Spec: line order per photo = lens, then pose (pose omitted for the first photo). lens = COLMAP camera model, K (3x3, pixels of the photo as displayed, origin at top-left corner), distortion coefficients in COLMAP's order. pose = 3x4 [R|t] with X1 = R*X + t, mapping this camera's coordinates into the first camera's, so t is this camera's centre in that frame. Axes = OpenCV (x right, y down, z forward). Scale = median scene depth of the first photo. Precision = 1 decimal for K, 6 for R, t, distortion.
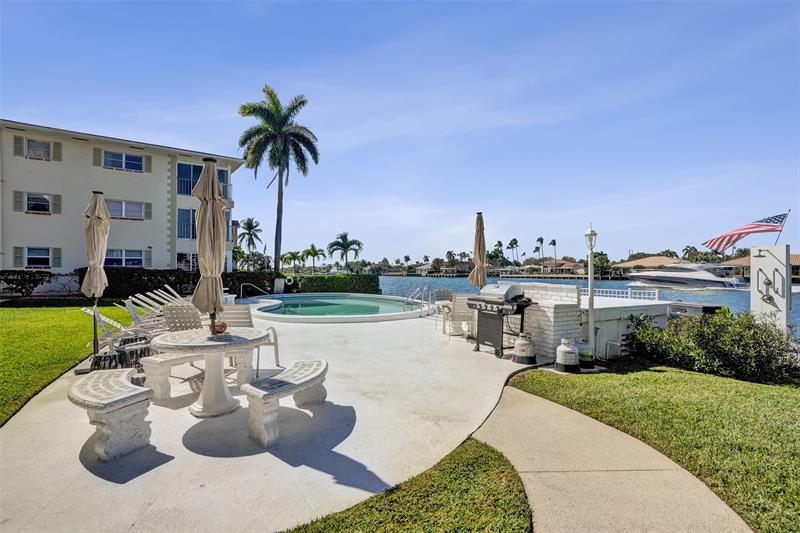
lens RADIAL K [[377.8, 0, 404.7], [0, 377.8, 269.3], [0, 0, 1]] dist [-0.025283, 0.011157]
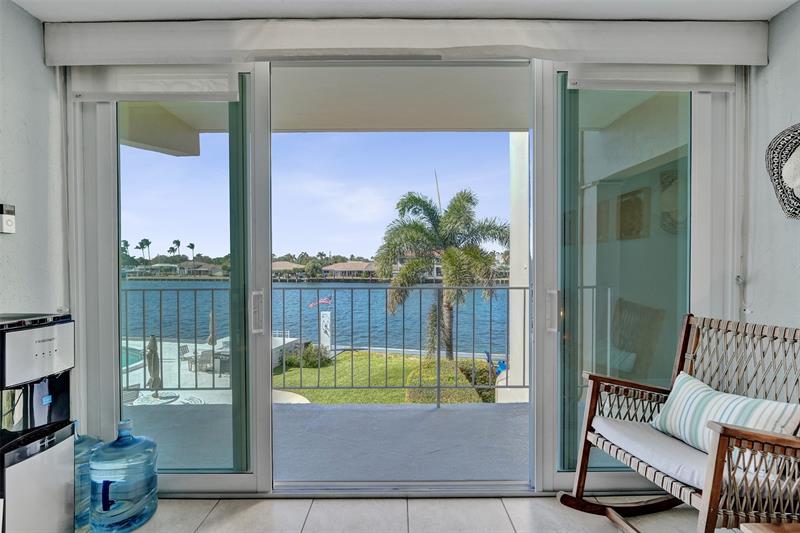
lens RADIAL K [[377.8, 0, 407.6], [0, 377.8, 269.8], [0, 0, 1]] dist [-0.025283, 0.011157]
pose [[0.606718, -0.010220, 0.794851, -0.192224], [-0.007660, 0.999796, 0.018702, -0.100871], [-0.794880, -0.017436, 0.606516, -0.260566]]
